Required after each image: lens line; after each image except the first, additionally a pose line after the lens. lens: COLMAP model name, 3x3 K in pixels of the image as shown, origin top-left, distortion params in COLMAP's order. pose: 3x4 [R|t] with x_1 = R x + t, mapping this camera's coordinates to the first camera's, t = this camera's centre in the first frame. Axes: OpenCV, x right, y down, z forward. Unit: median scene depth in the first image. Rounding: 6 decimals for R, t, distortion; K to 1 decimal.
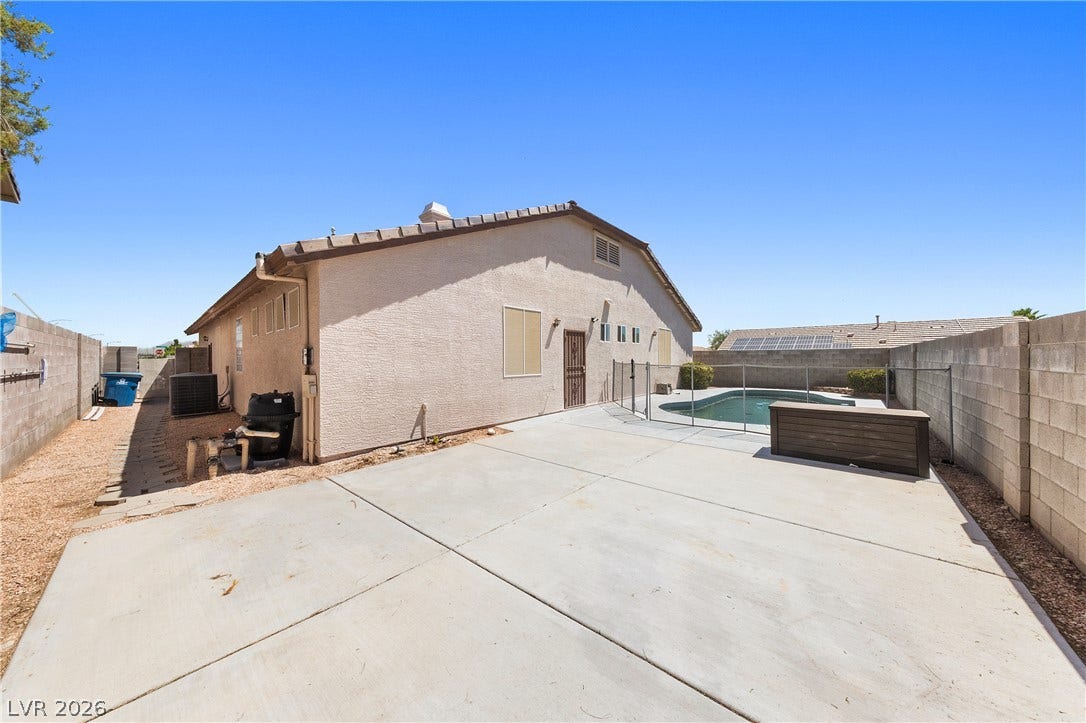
lens RADIAL K [[344.9, 0, 541.3], [0, 344.9, 359.3], [0, 0, 1]] dist [0.001419, -0.000035]
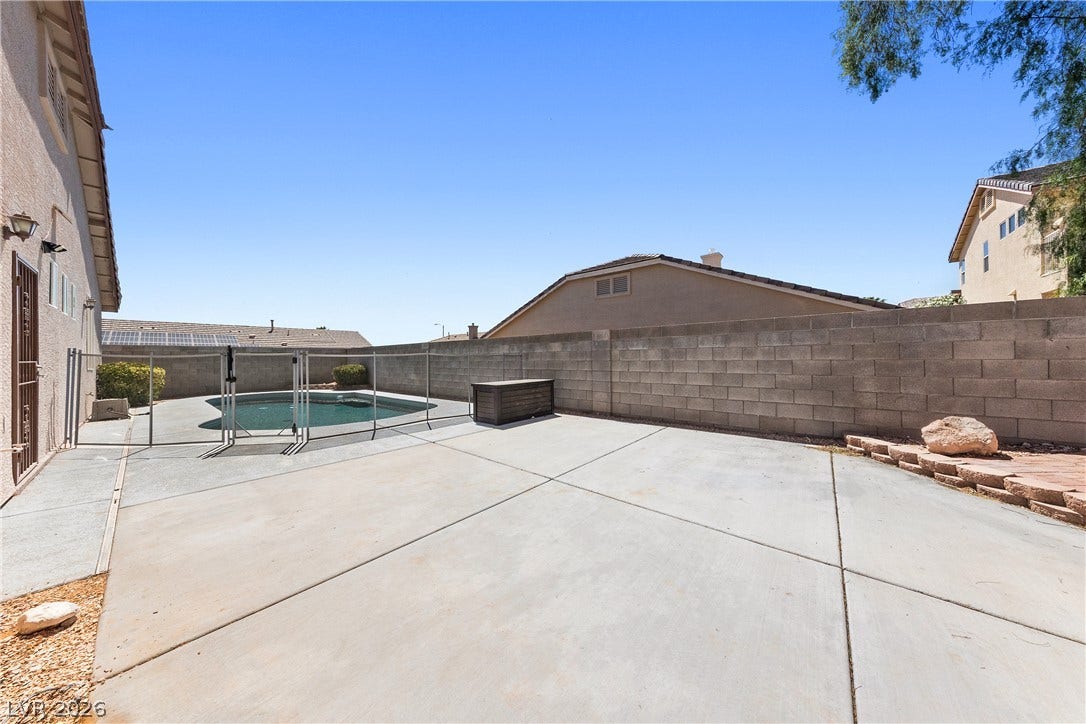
lens RADIAL K [[344.9, 0, 538.6], [0, 344.9, 359.3], [0, 0, 1]] dist [0.001419, -0.000035]
pose [[-0.021949, 0.004345, 0.999750, -0.282715], [0.014808, 0.999882, -0.004021, 0.028087], [-0.999649, 0.014716, -0.022011, 0.475699]]
